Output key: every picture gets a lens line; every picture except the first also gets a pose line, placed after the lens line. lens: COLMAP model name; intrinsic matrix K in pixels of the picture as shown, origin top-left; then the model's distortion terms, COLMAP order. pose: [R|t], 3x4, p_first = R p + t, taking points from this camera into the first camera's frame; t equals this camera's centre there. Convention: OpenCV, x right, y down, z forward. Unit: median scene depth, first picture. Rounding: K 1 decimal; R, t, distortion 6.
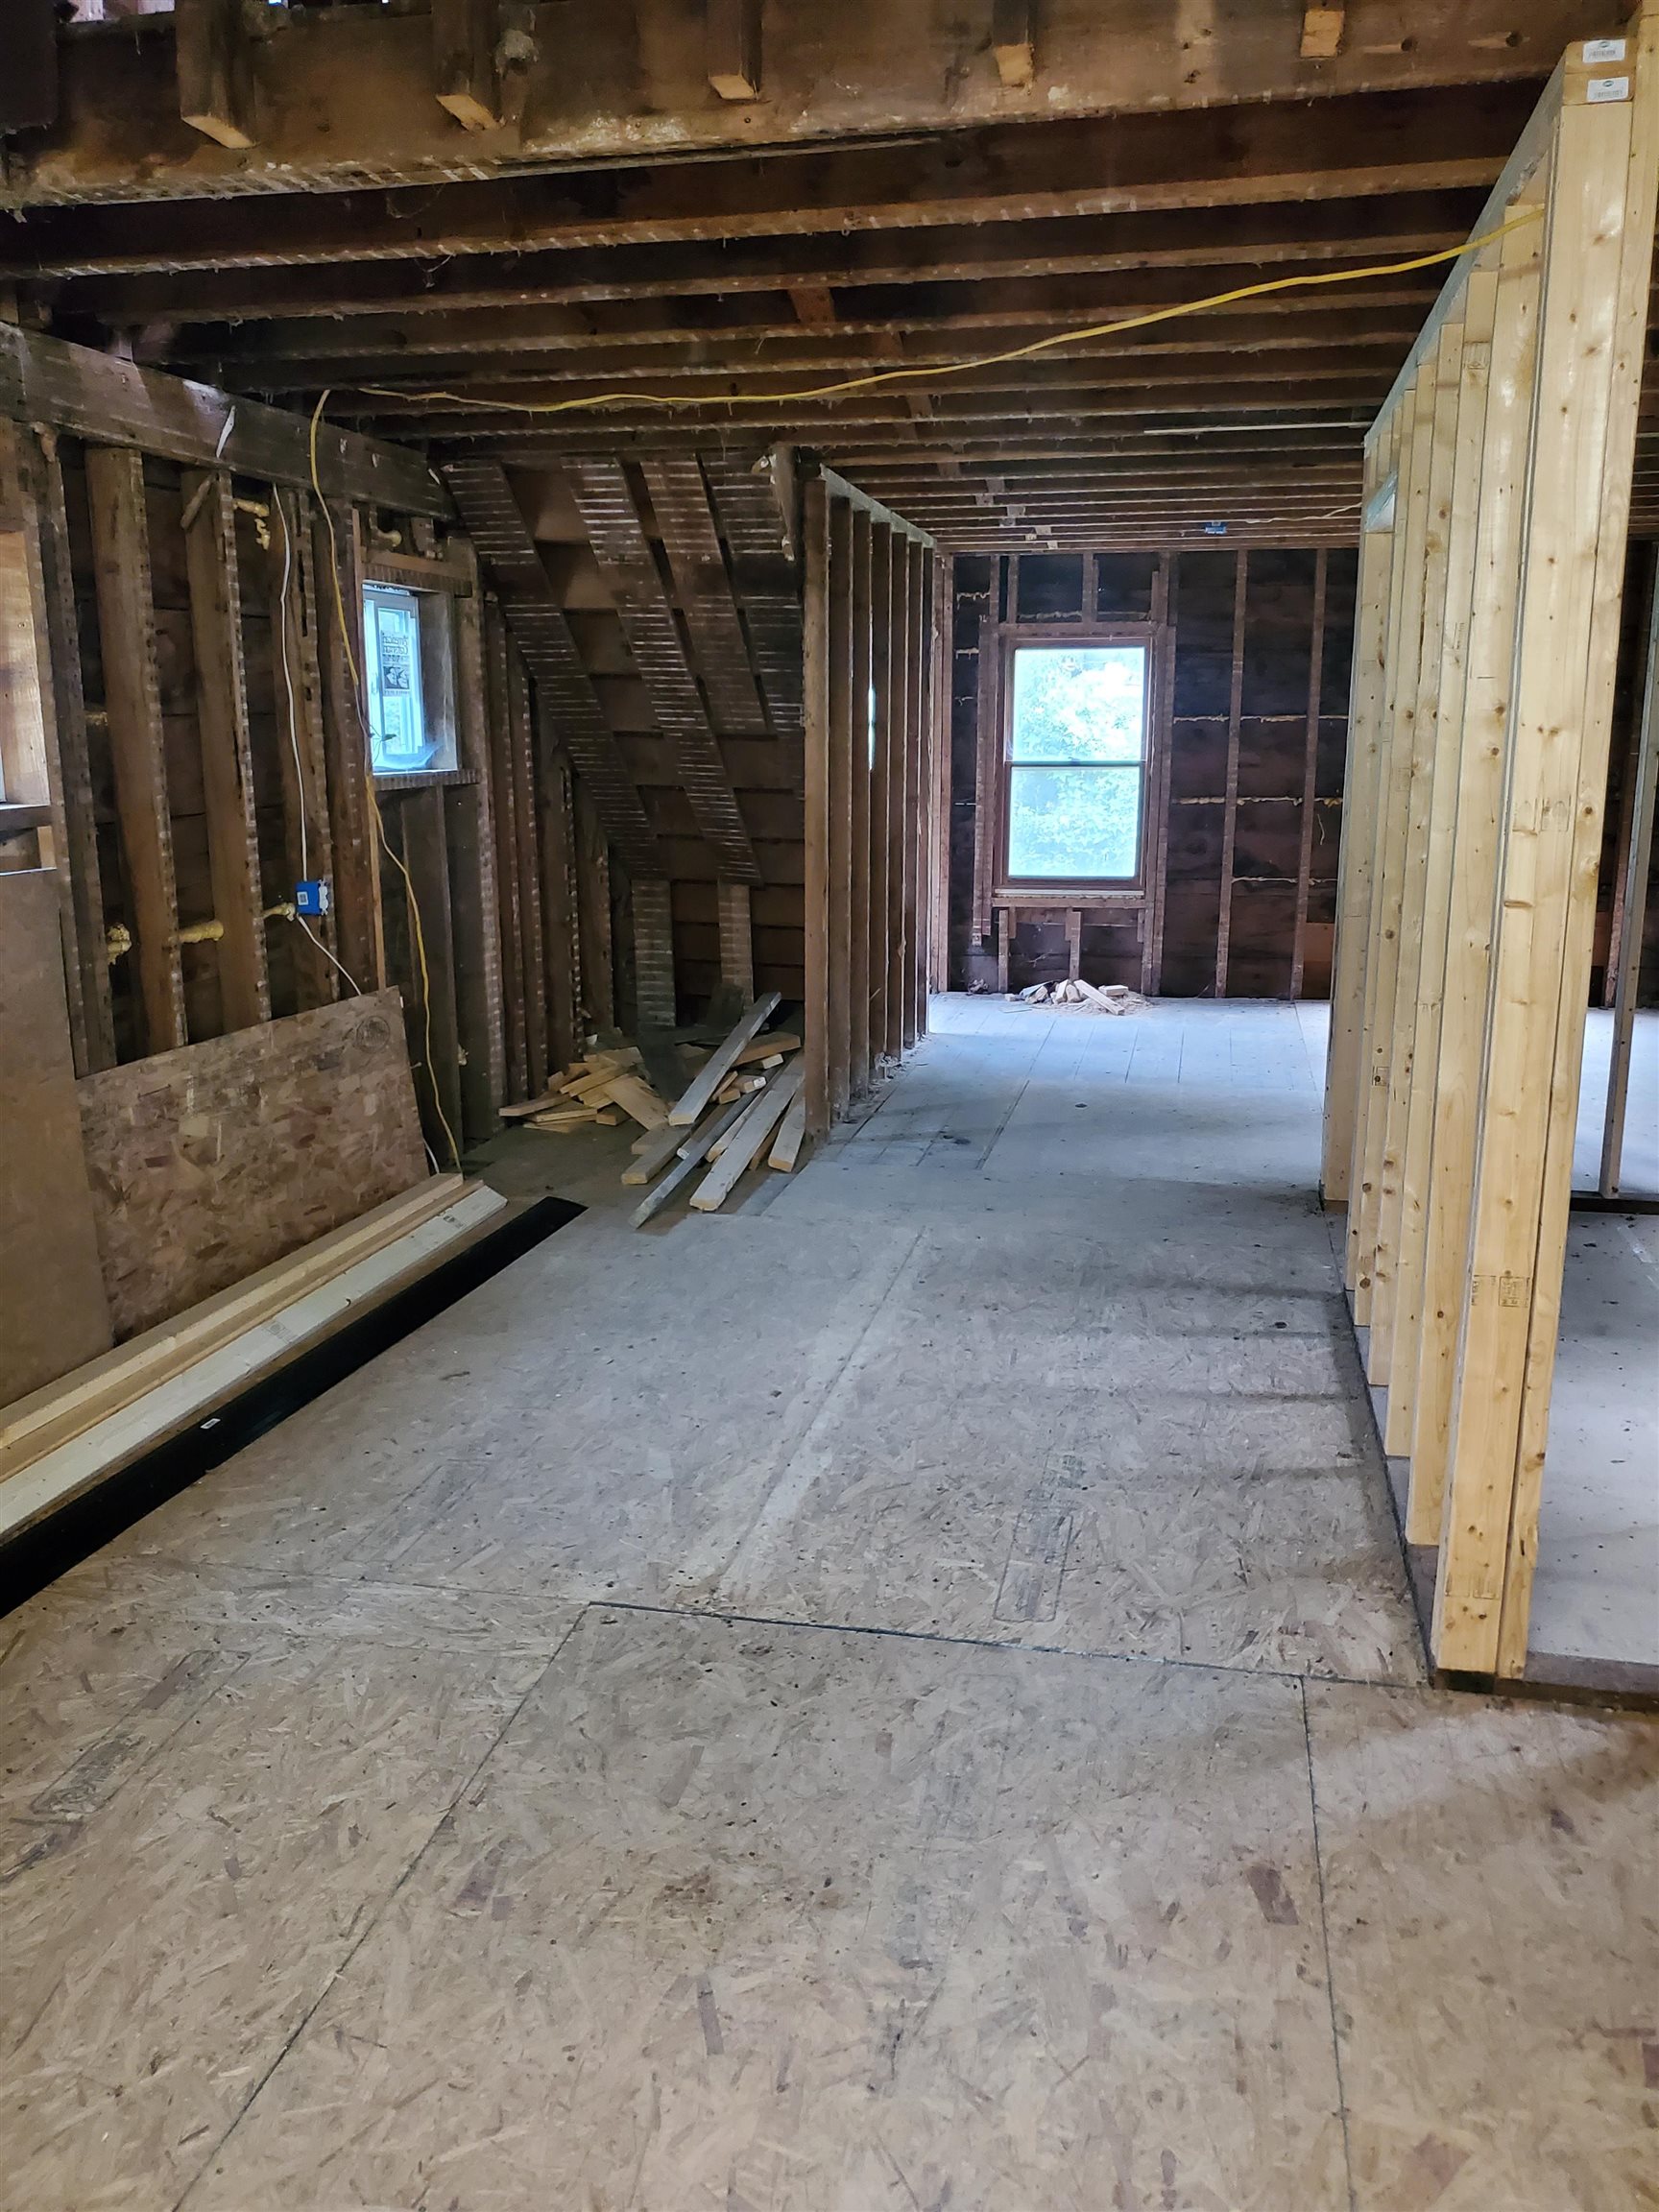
lens RADIAL K [[1731.6, 0, 773.1], [0, 1731.6, 1135.6], [0, 0, 1]] dist [0.025670, -0.024560]
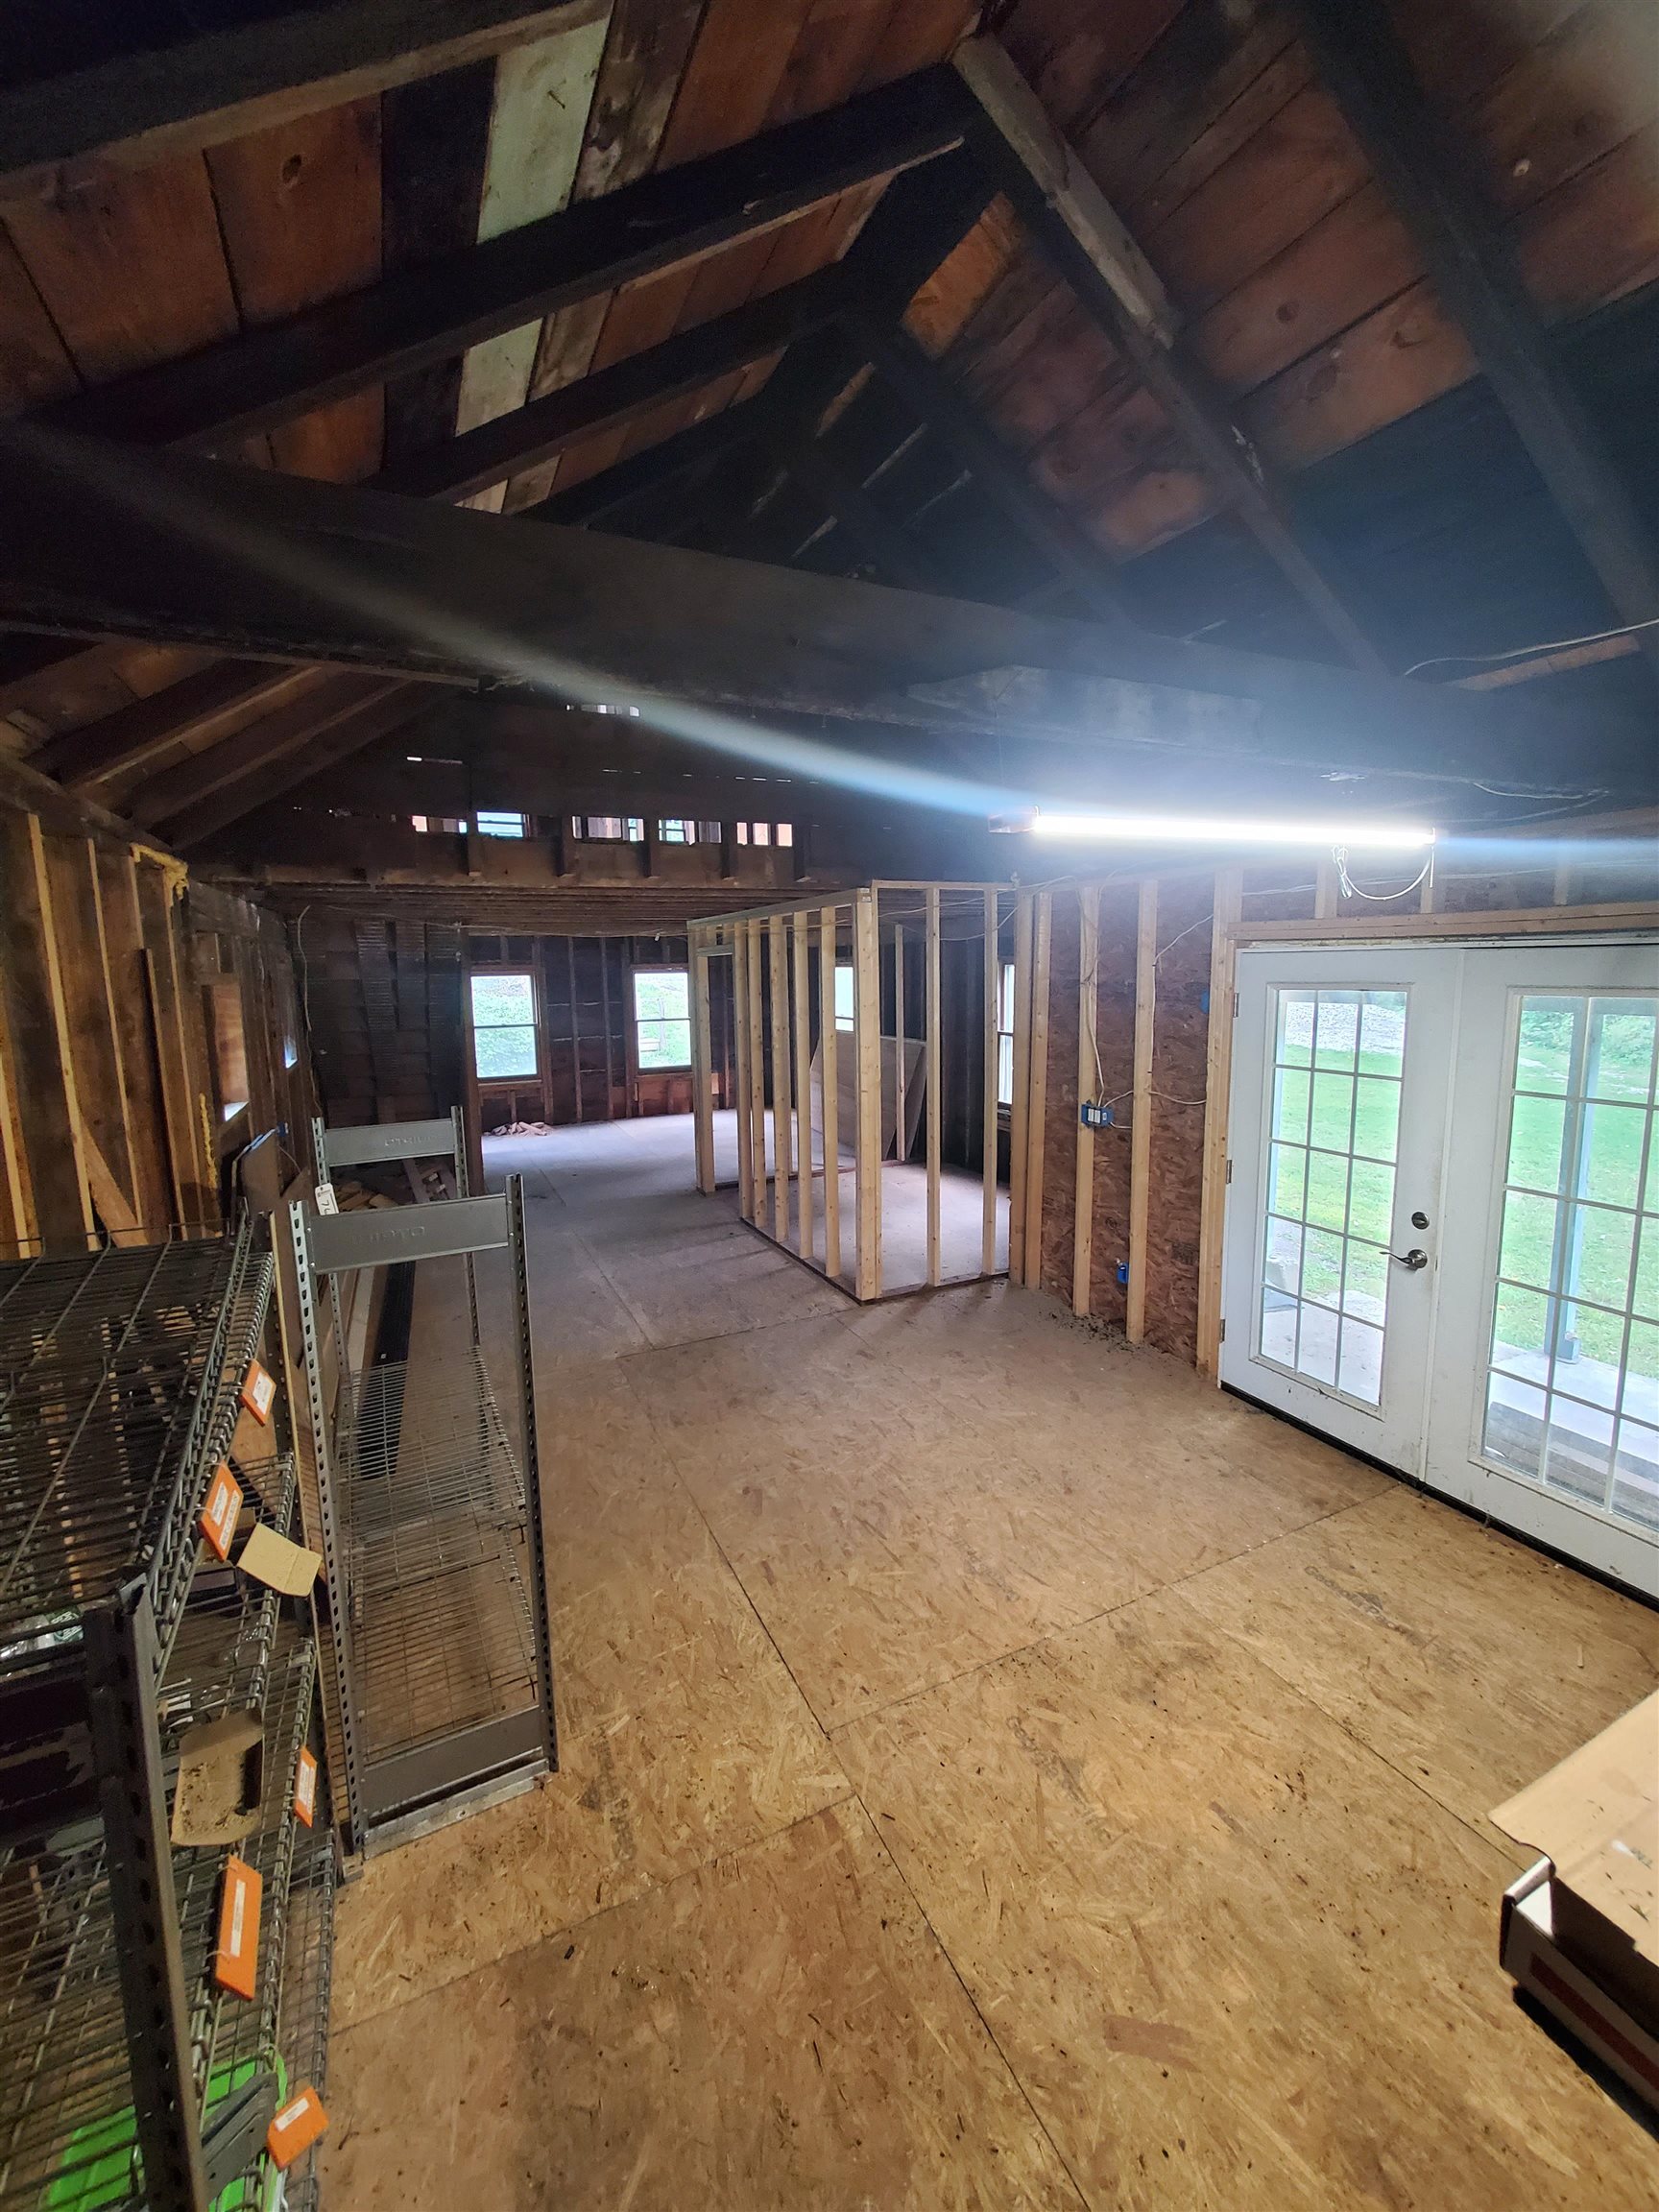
lens RADIAL K [[884.0, 0, 810.9], [0, 884.0, 1092.7], [0, 0, 1]] dist [-0.003712, -0.000034]
pose [[0.793194, -0.094060, 0.601661, -0.207567], [0.154359, 0.986787, -0.049231, -0.013591], [-0.589081, 0.131921, 0.797233, -0.126909]]
